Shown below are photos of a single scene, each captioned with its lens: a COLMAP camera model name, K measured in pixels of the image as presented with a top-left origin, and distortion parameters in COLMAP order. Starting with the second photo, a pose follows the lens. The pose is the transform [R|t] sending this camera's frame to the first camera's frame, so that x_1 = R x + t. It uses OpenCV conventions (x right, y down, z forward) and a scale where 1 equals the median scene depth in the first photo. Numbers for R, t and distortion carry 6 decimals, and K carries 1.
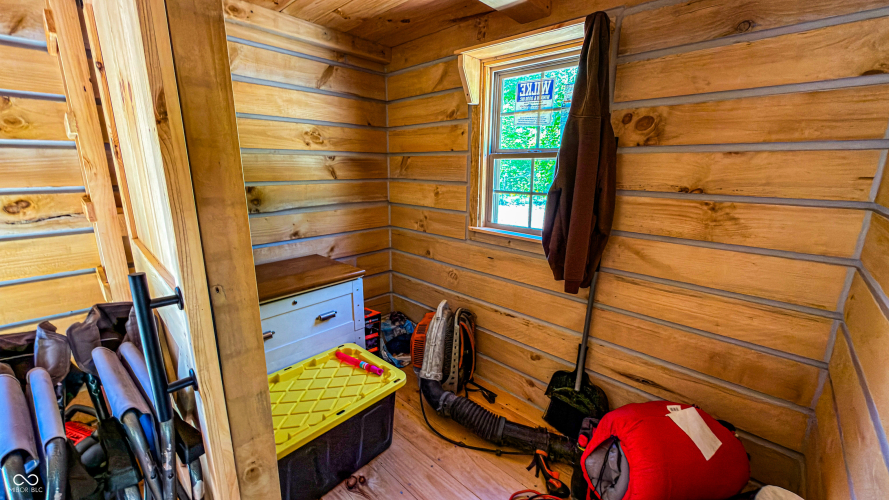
lens RADIAL K [[355.8, 0, 444.5], [0, 355.8, 250.0], [0, 0, 1]] dist [0.000678, 0.000275]
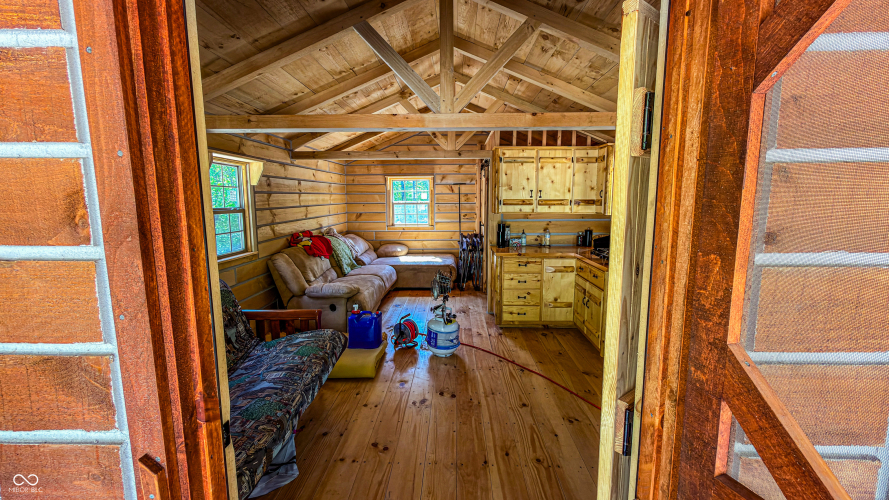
lens RADIAL K [[378.6, 0, 444.5], [0, 378.6, 250.0], [0, 0, 1]] dist [0.000392, 0.000078]
pose [[0.667495, 0.094022, -0.738655, 2.810389], [-0.166831, 0.985661, -0.025296, 0.588240], [0.725685, 0.140115, 0.673609, -2.971805]]
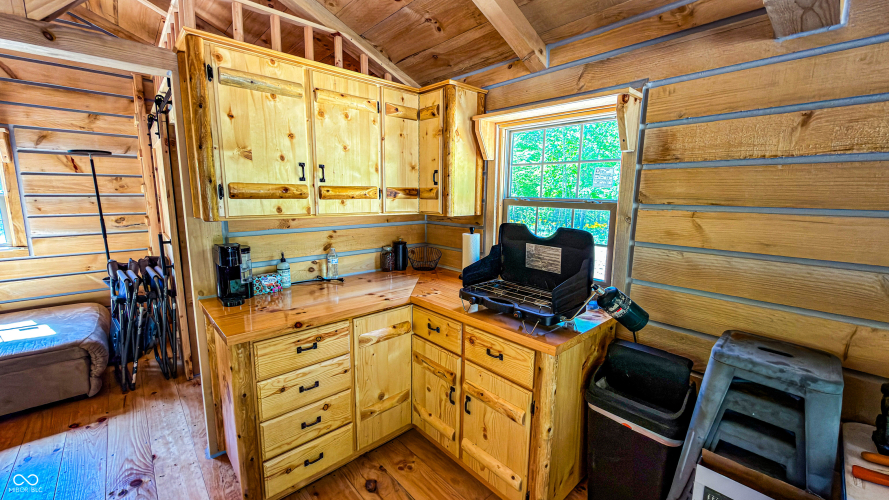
lens RADIAL K [[355.8, 0, 444.5], [0, 355.8, 250.0], [0, 0, 1]] dist [0.000678, 0.000275]
pose [[0.997231, 0.014806, -0.072884, 1.346148], [-0.020318, 0.996941, -0.075469, 0.248623], [0.071543, 0.076740, 0.994481, -1.405602]]
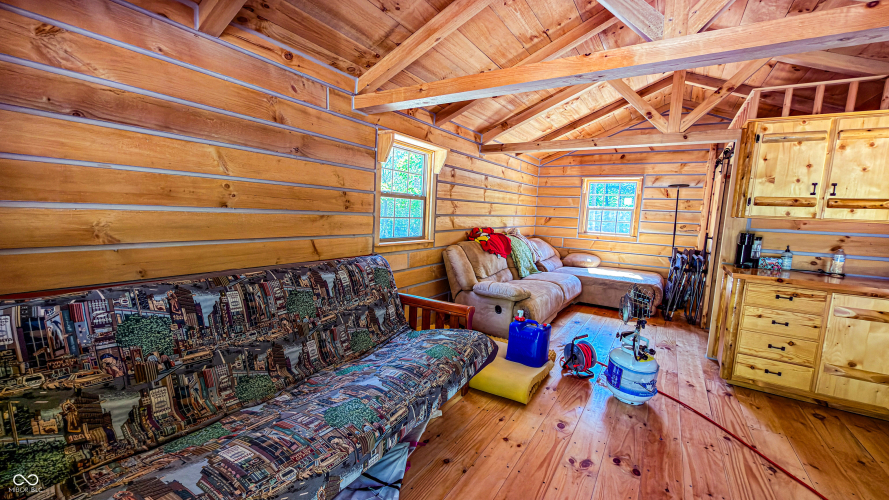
lens RADIAL K [[355.8, 0, 444.5], [0, 355.8, 250.0], [0, 0, 1]] dist [0.000678, 0.000275]
pose [[0.194944, 0.113994, -0.974167, 2.359572], [-0.269492, 0.961221, 0.058550, 0.663096], [0.943065, 0.251116, 0.218105, -2.508732]]
